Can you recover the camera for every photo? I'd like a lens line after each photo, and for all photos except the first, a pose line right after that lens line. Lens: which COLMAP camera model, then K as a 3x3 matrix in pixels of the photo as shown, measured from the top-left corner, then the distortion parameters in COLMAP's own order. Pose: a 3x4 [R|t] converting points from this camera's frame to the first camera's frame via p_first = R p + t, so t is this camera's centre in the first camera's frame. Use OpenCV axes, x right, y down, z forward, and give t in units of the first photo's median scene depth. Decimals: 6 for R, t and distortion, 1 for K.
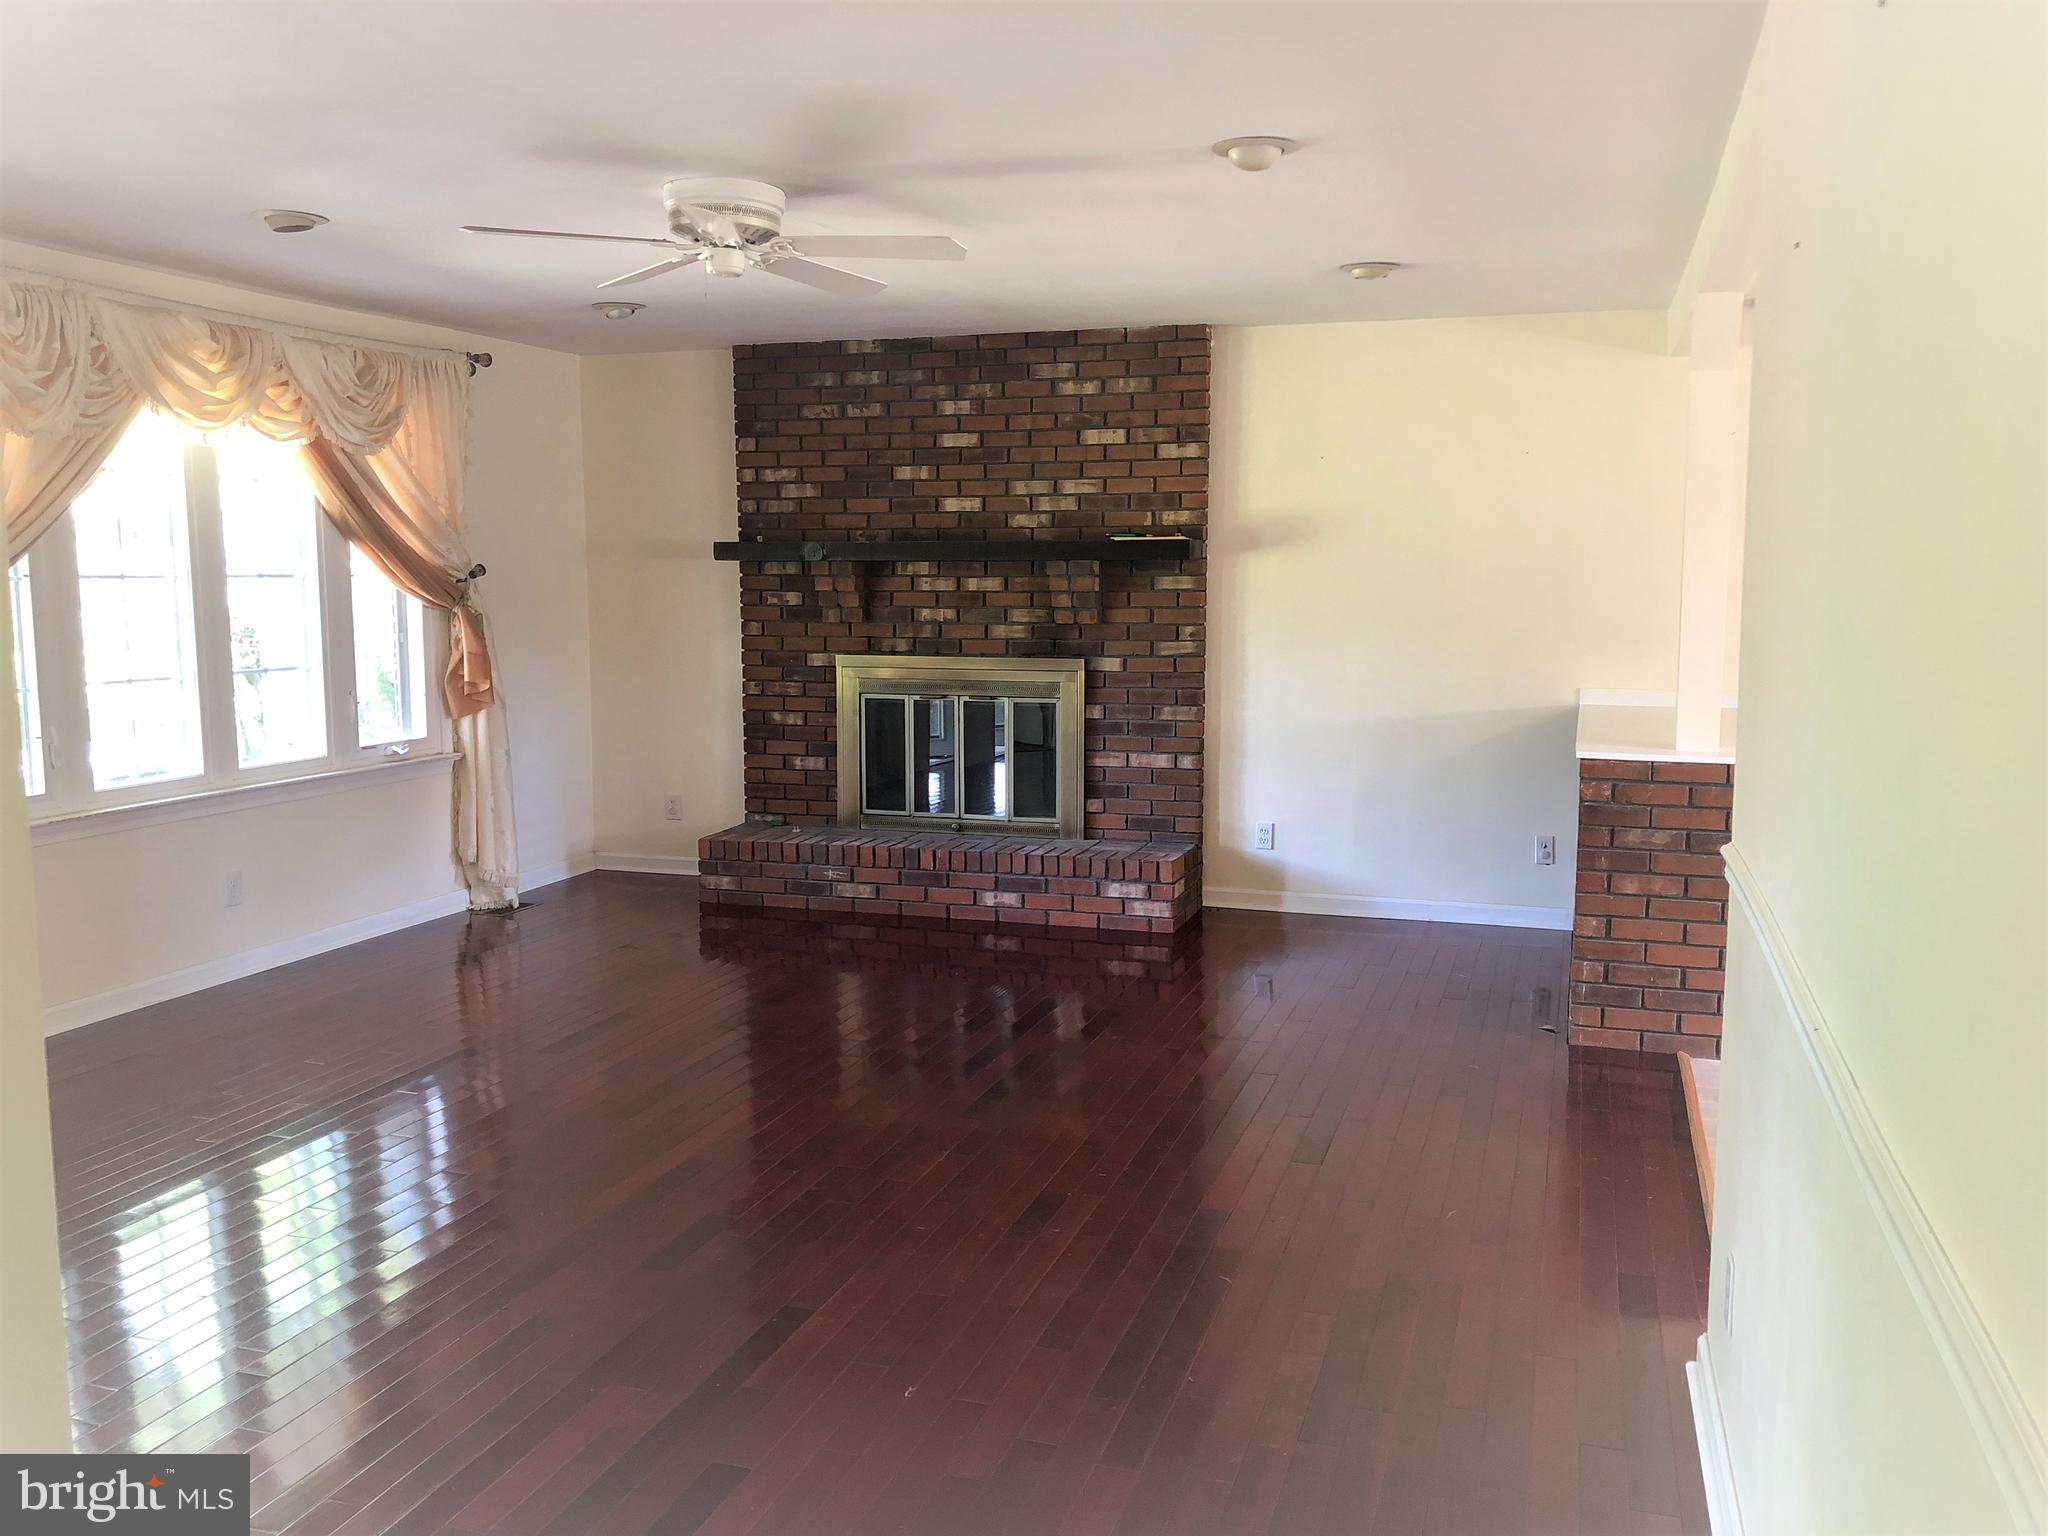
lens RADIAL K [[1645.7, 0, 1024.0], [0, 1645.7, 768.0], [0, 0, 1]] dist [0.001186, -0.004473]
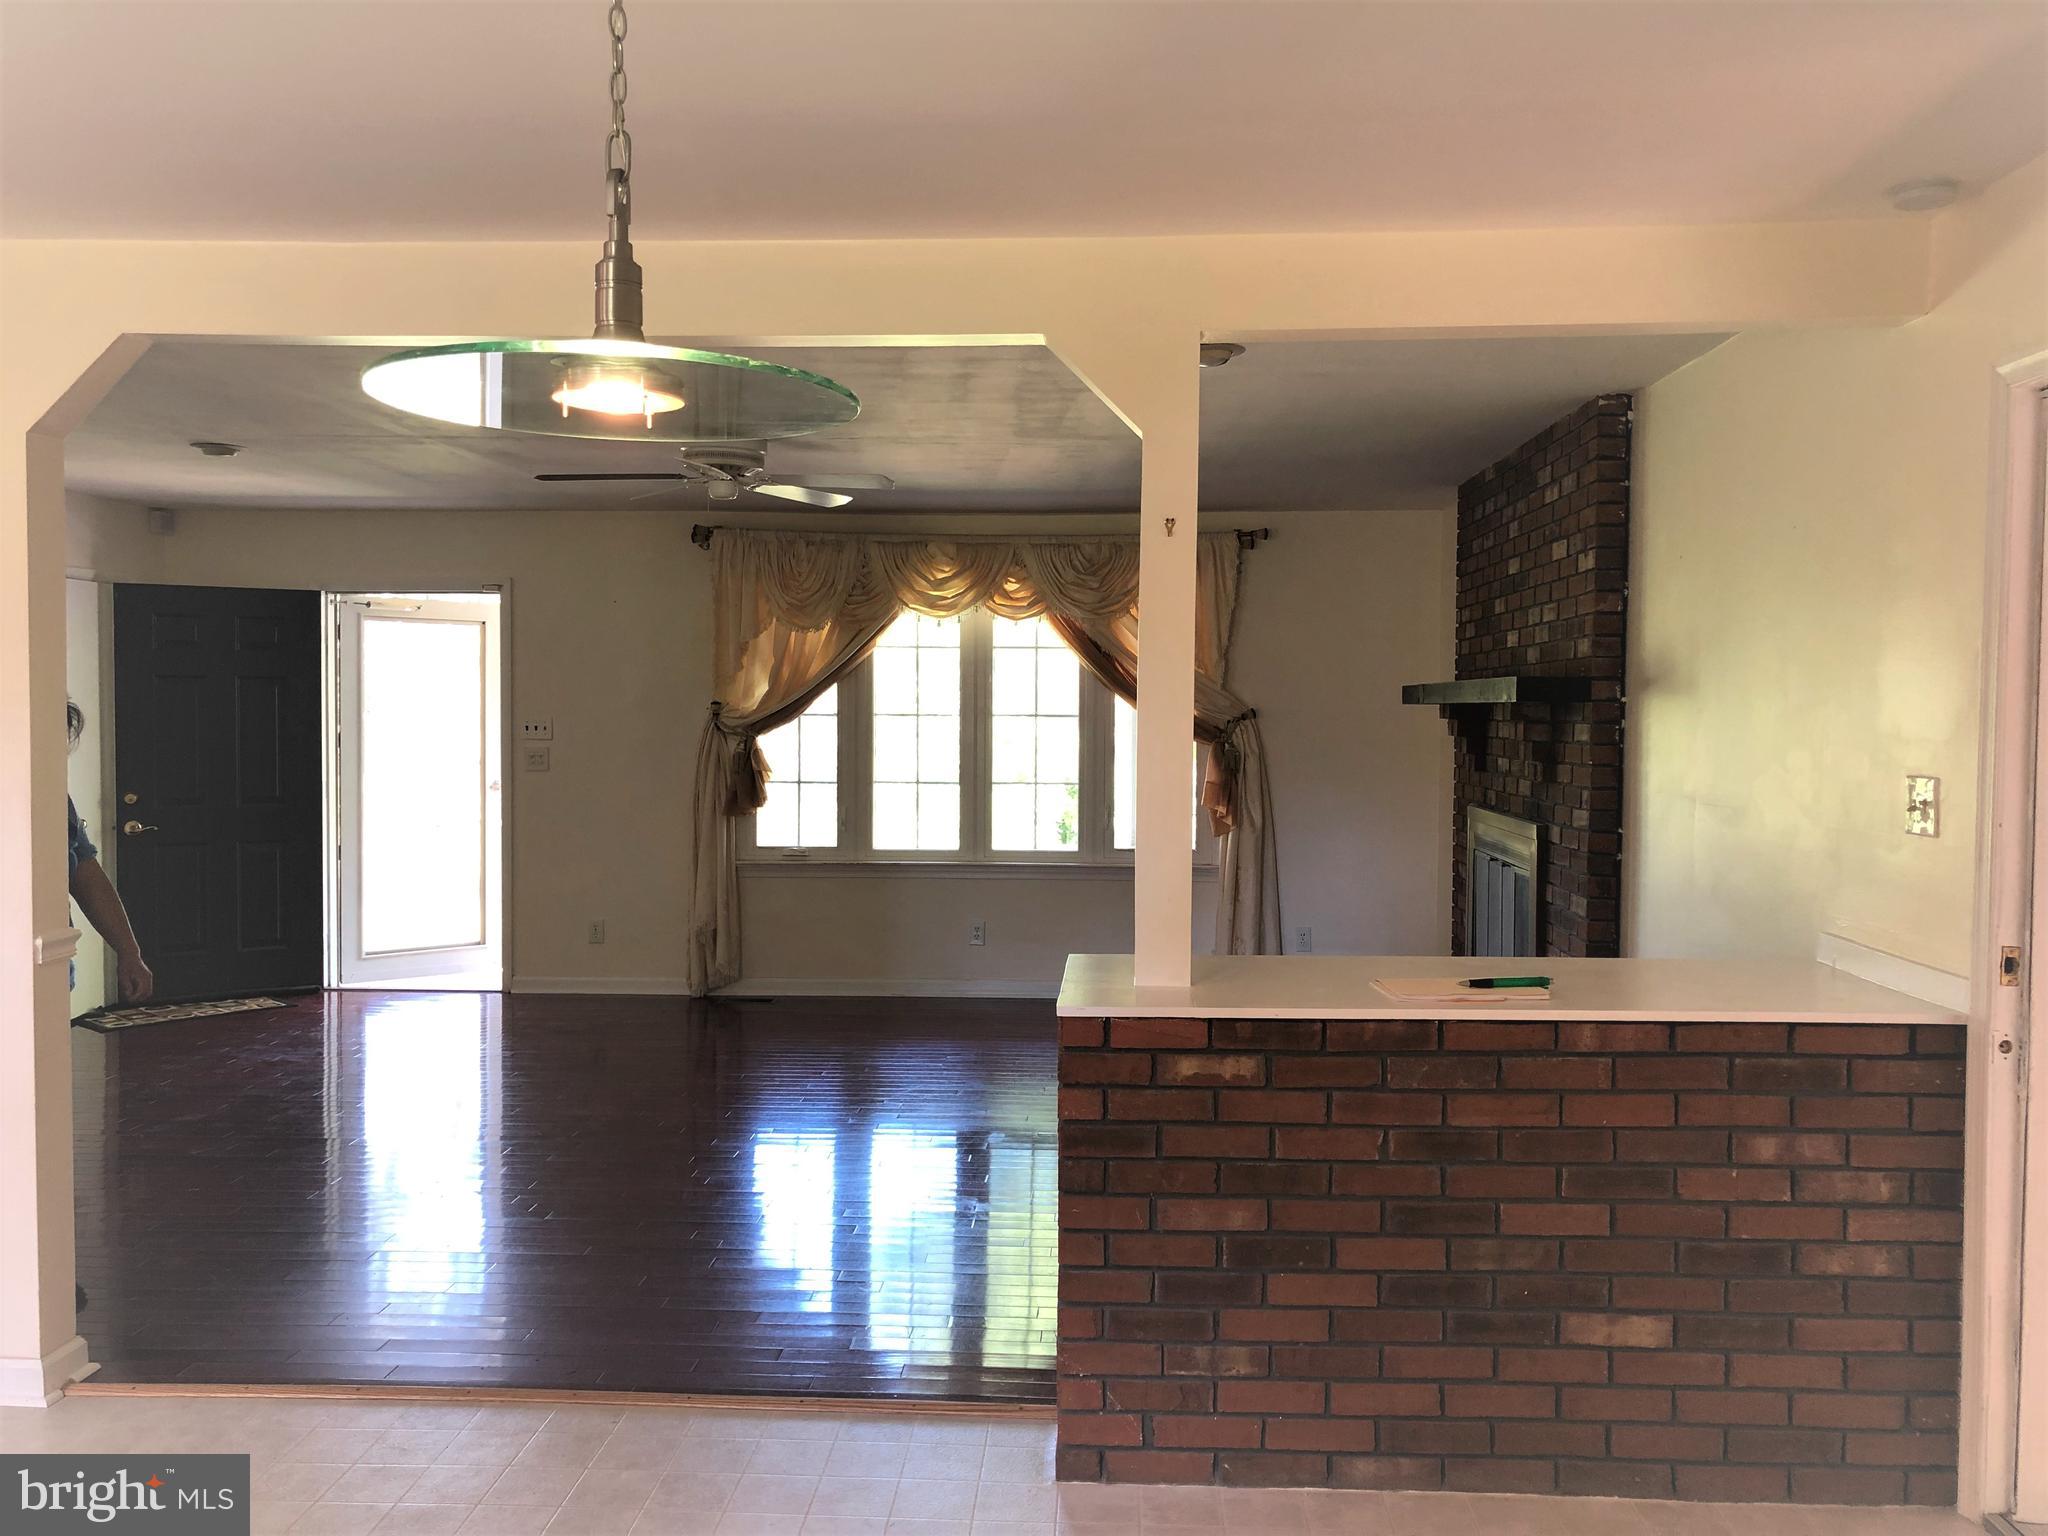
lens RADIAL K [[1645.7, 0, 1024.0], [0, 1645.7, 768.0], [0, 0, 1]] dist [0.001186, -0.004473]
pose [[0.294466, 0.029520, -0.955206, 0.933120], [-0.120430, 0.992701, -0.006447, -0.067291], [0.948043, 0.116934, 0.295871, 0.620788]]
